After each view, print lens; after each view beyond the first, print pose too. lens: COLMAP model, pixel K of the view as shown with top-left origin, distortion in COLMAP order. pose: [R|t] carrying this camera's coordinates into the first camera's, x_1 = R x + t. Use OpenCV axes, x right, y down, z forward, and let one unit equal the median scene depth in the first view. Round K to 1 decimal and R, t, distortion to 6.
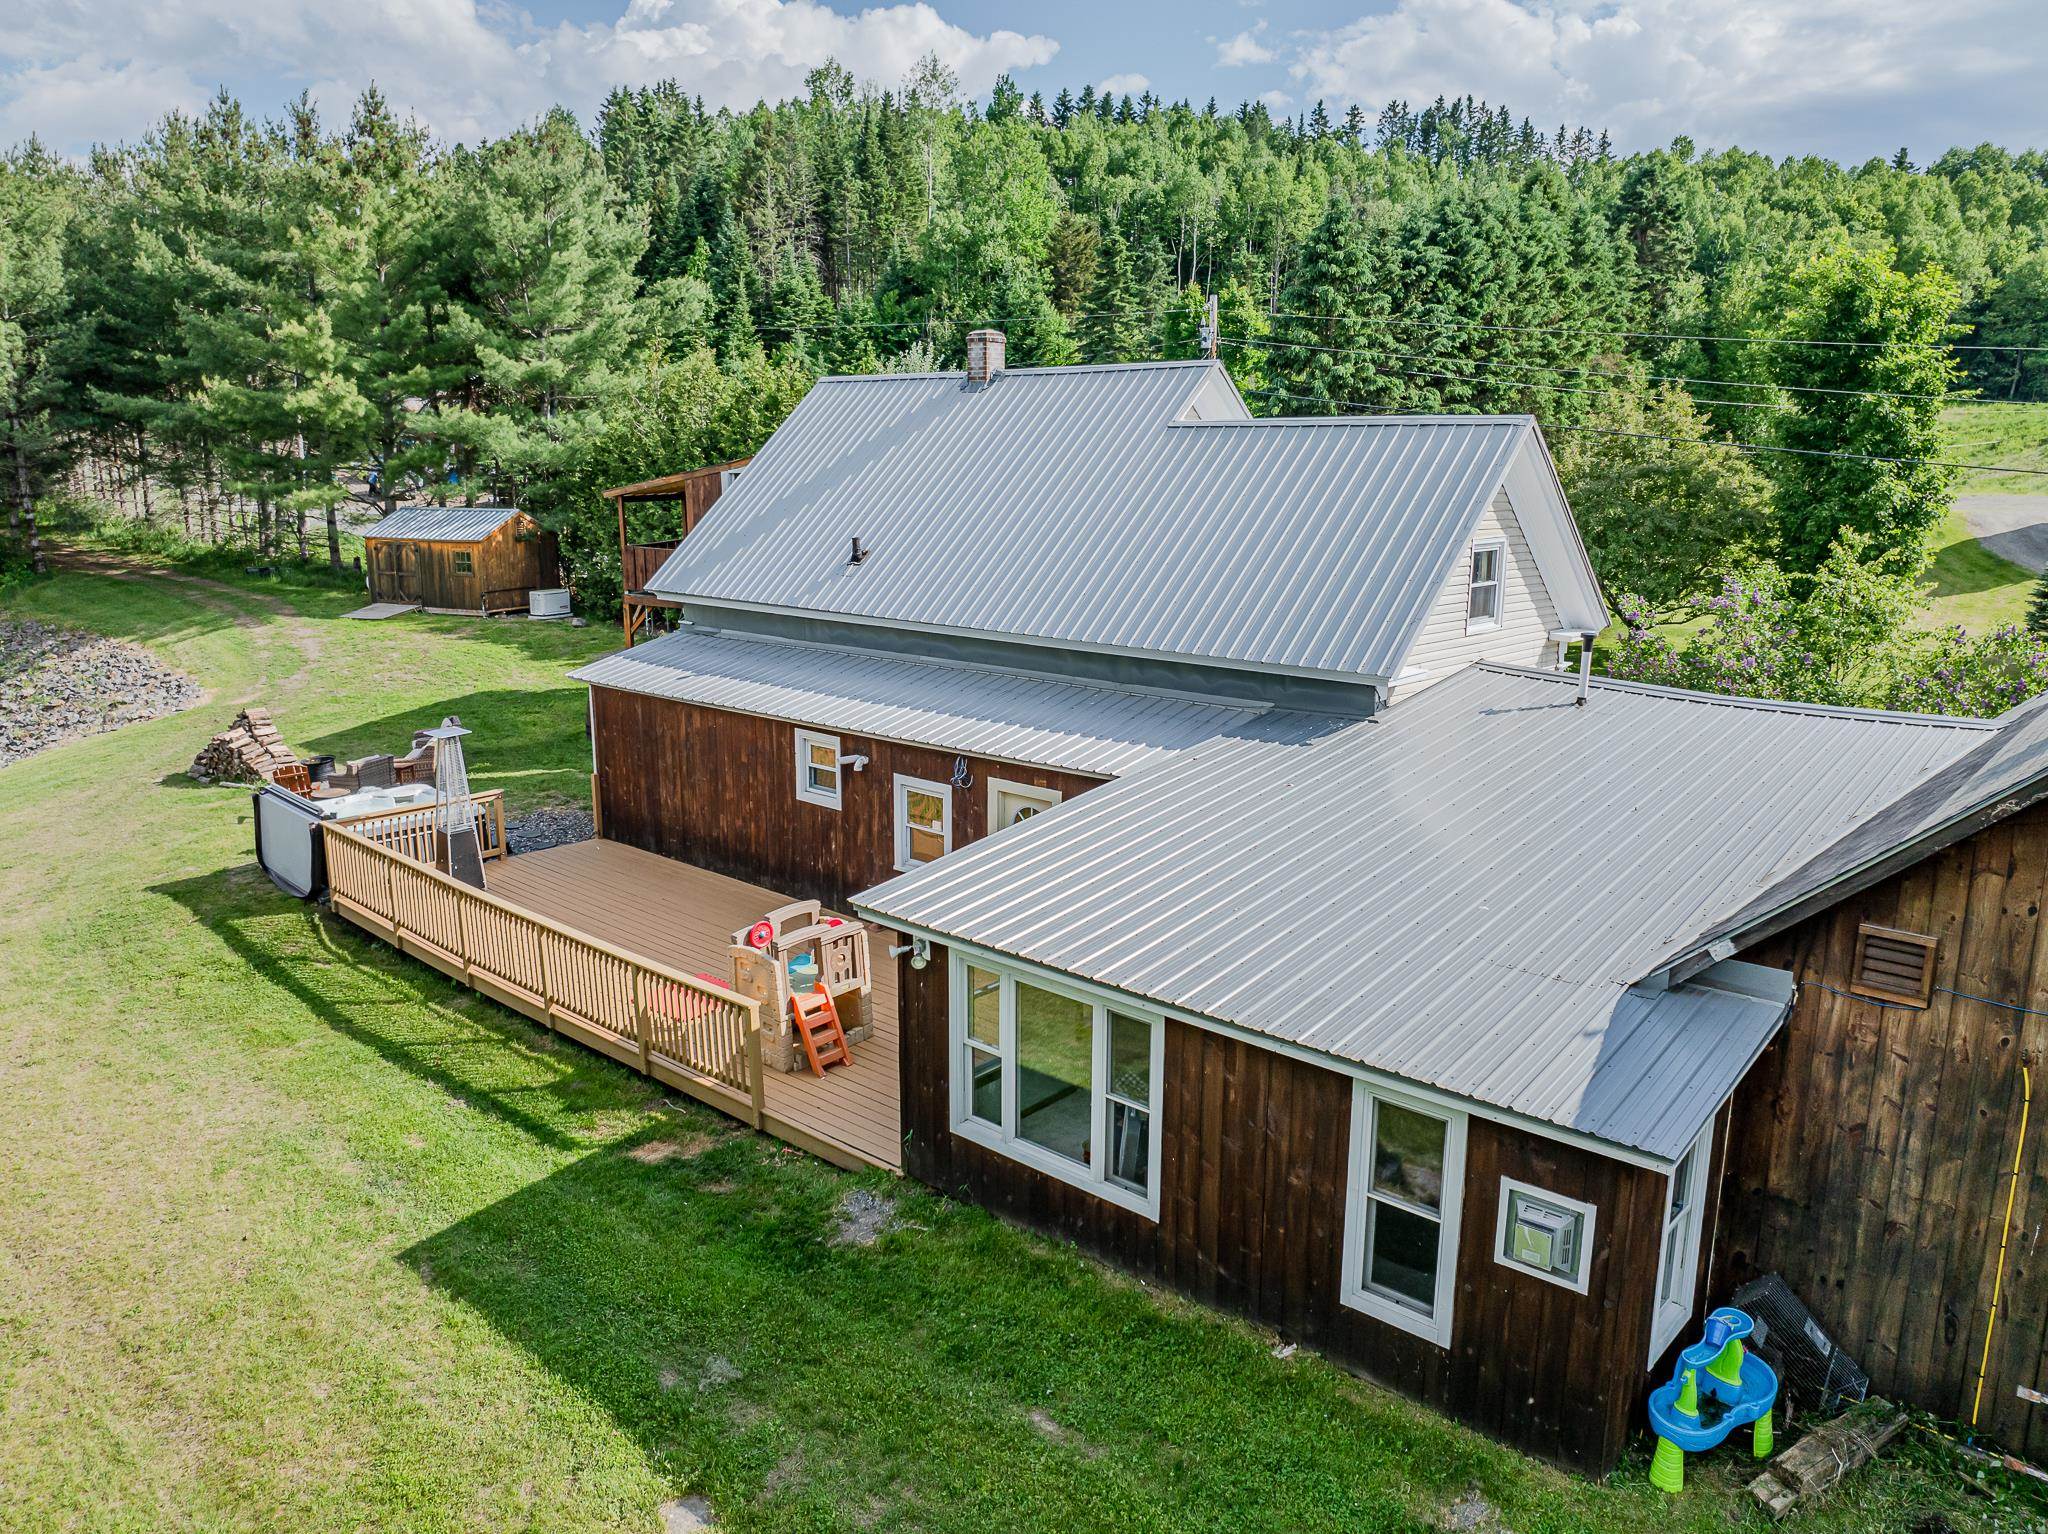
lens RADIAL K [[1435.1, 0, 1024.0], [0, 1435.1, 767.0], [0, 0, 1]] dist [-0.059731, 0.038258]
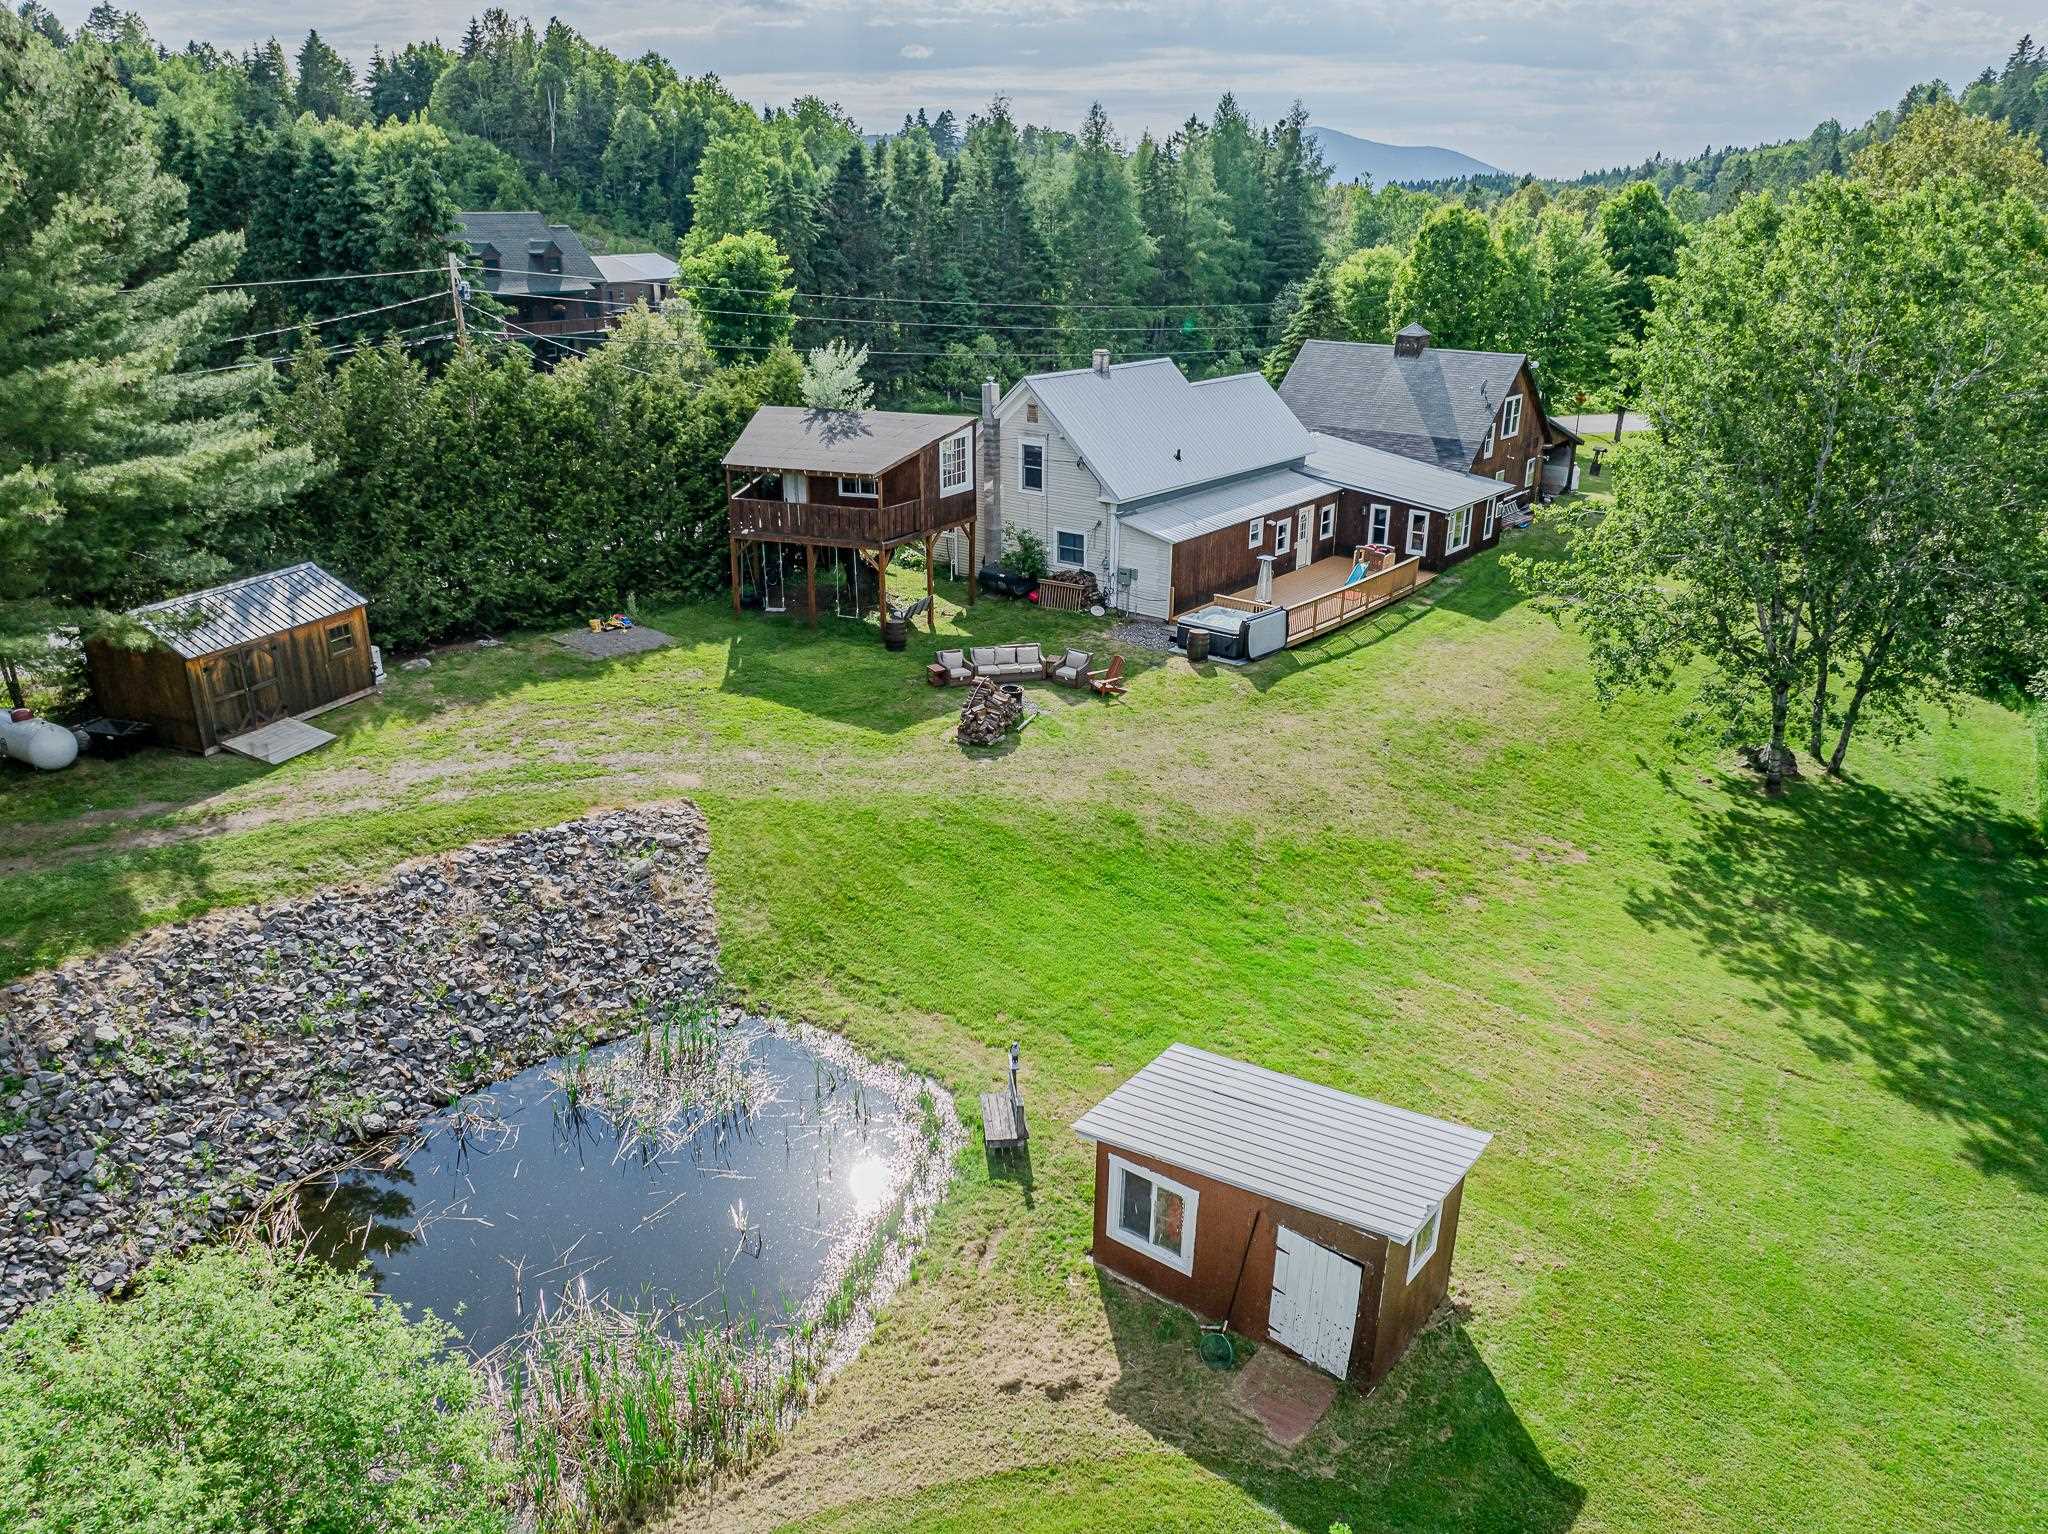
lens RADIAL K [[1447.1, 0, 1031.9], [0, 1447.1, 758.6], [0, 0, 1]] dist [-0.044294, 0.004546]
pose [[-0.060292, -0.358903, 0.931426, -0.868904], [0.211394, 0.907367, 0.363316, -0.213661], [-0.975540, 0.218803, 0.021163, 0.455404]]
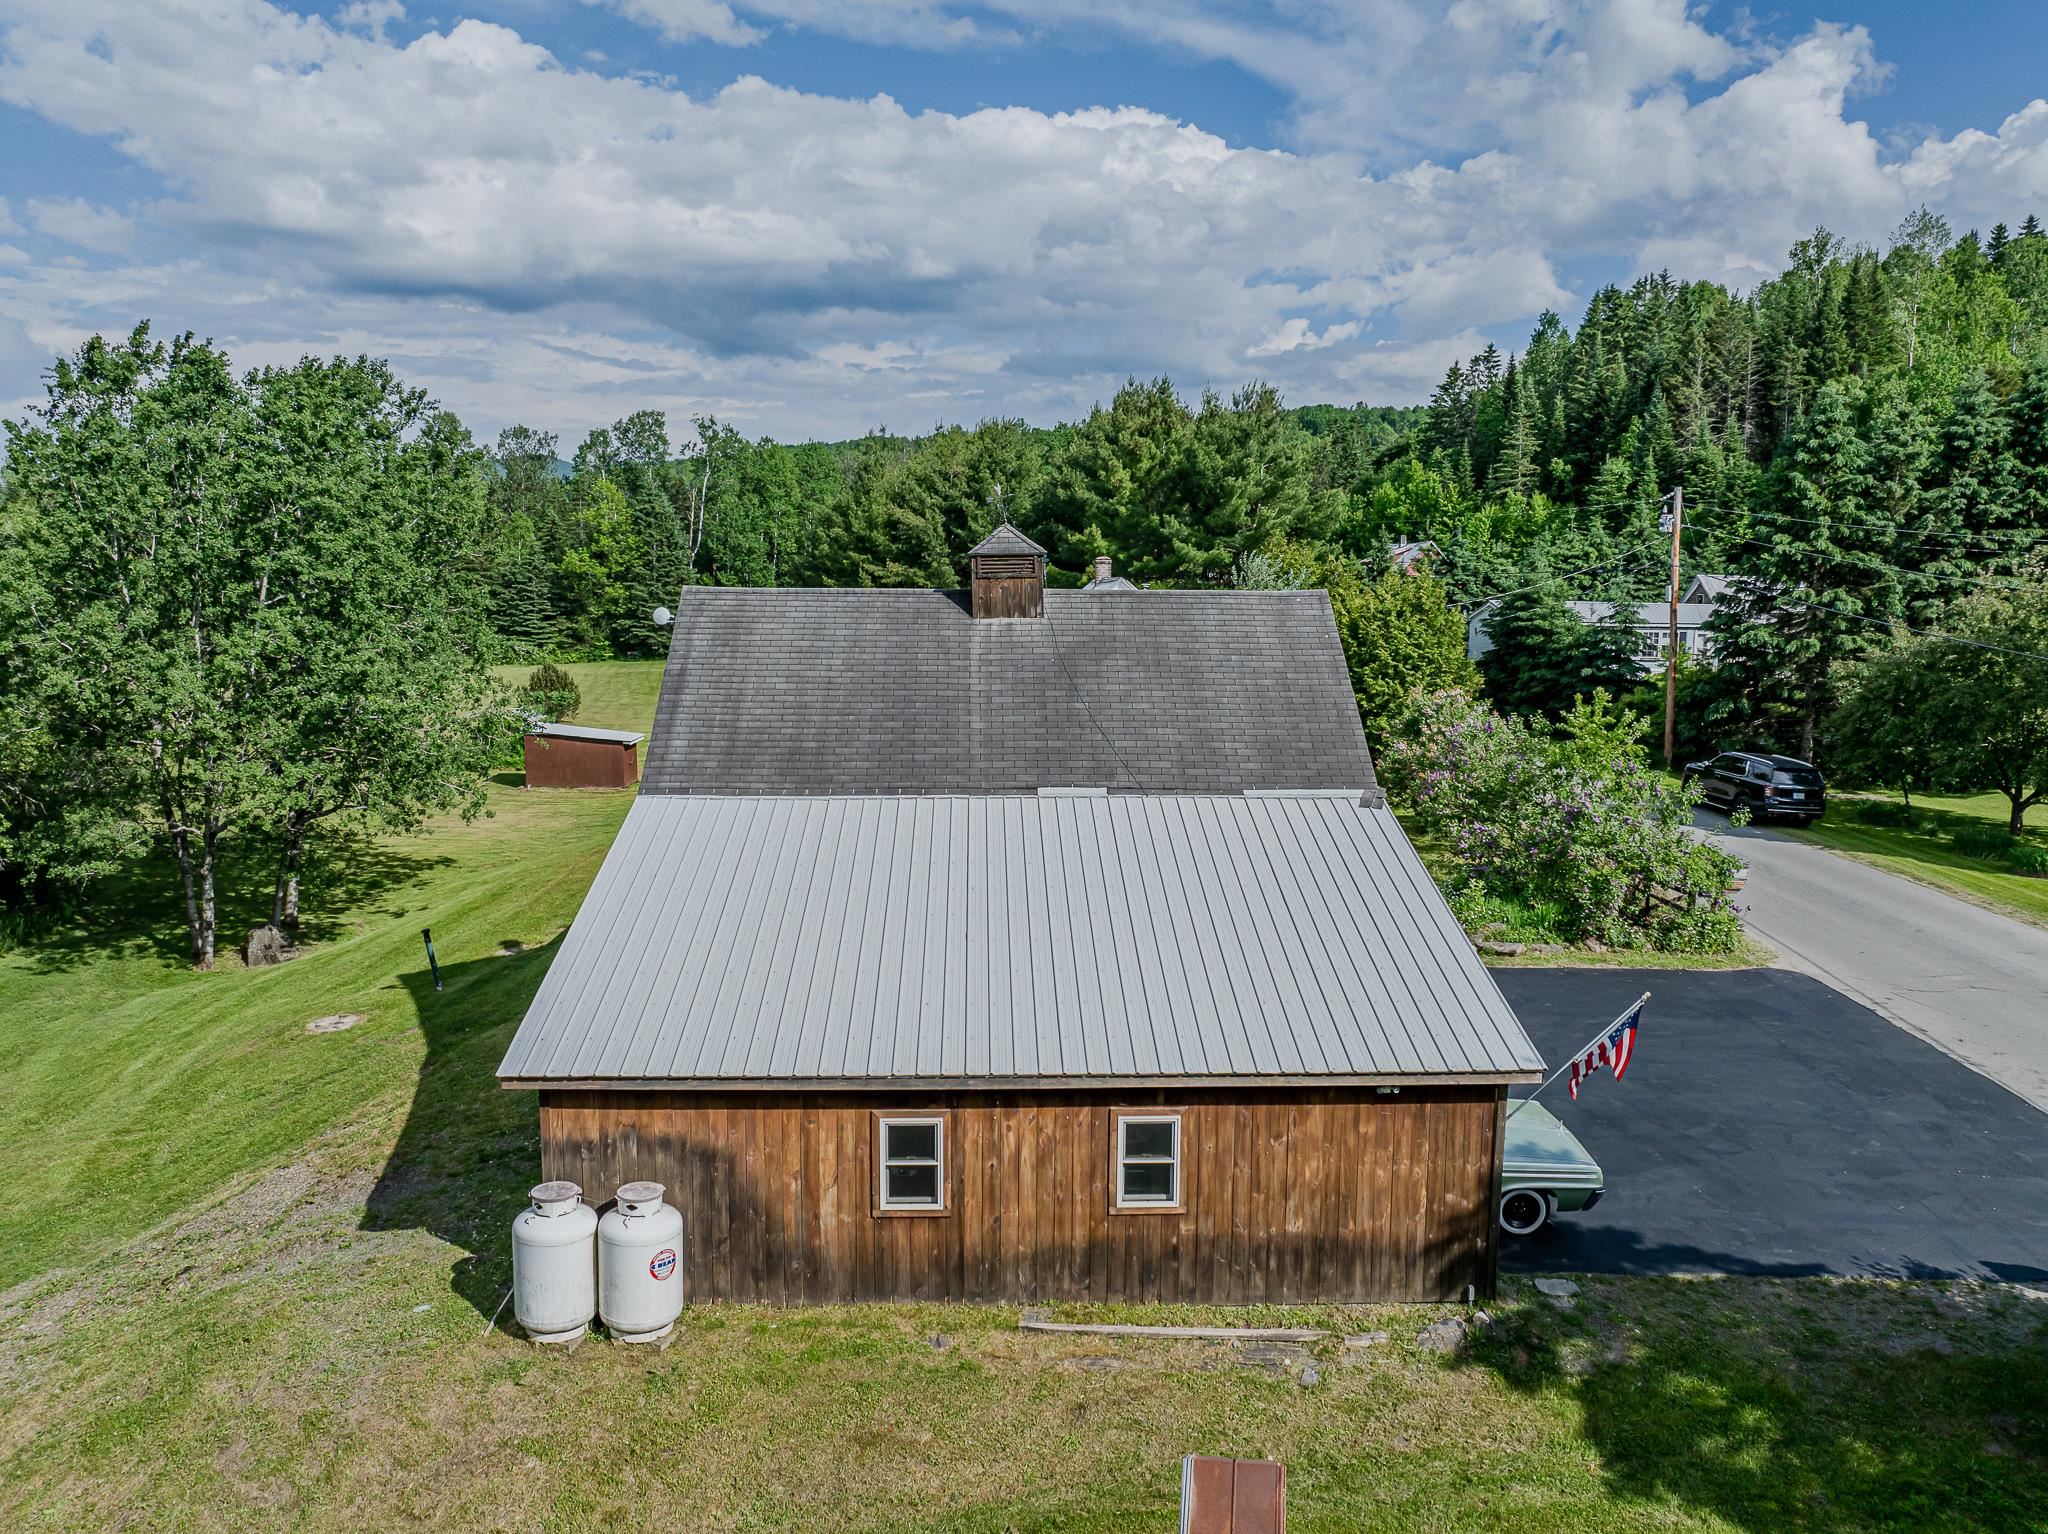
lens RADIAL K [[1421.7, 0, 1024.0], [0, 1421.7, 767.0], [0, 0, 1]] dist [-0.040701, -0.001385]
pose [[0.685309, 0.089019, -0.722791, 0.467377], [-0.159159, 0.986816, -0.029370, 0.008641], [0.710647, 0.135167, 0.690442, -0.103151]]
